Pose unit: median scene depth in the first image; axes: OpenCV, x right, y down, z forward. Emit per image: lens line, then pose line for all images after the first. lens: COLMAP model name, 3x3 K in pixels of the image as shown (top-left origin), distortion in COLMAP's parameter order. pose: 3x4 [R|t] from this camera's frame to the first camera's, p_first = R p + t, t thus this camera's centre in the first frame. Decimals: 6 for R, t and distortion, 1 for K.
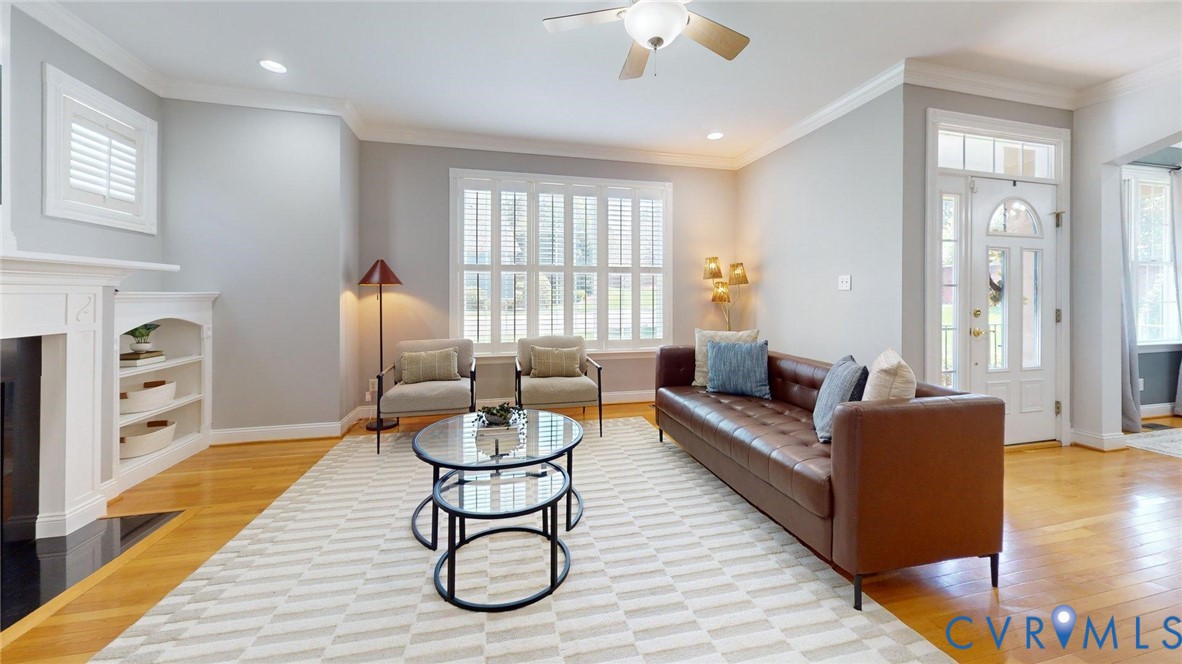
lens RADIAL K [[412.7, 0, 588.2], [0, 412.7, 333.1], [0, 0, 1]] dist [0.002875, 0.000376]
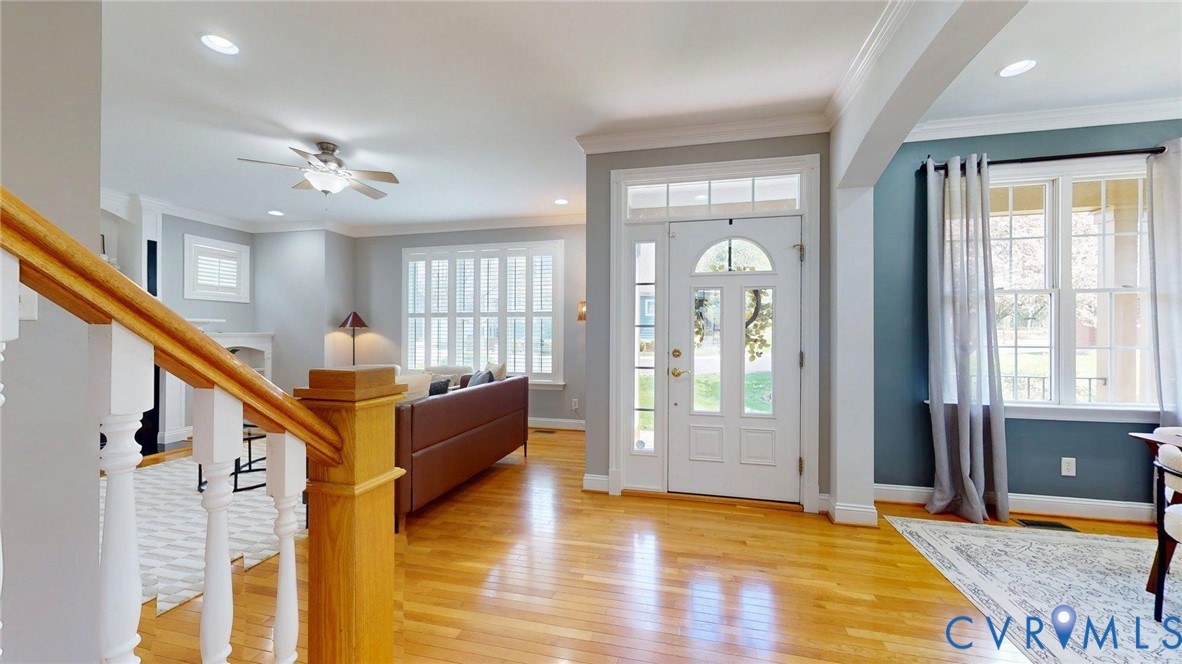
lens RADIAL K [[436.8, 0, 590.8], [0, 436.8, 332.0], [0, 0, 1]] dist [0.001873, 0.000095]
pose [[0.886037, -0.001009, -0.463613, 1.135435], [-0.047037, 0.994642, -0.092059, 0.007040], [0.461222, 0.103374, 0.881242, -0.030393]]
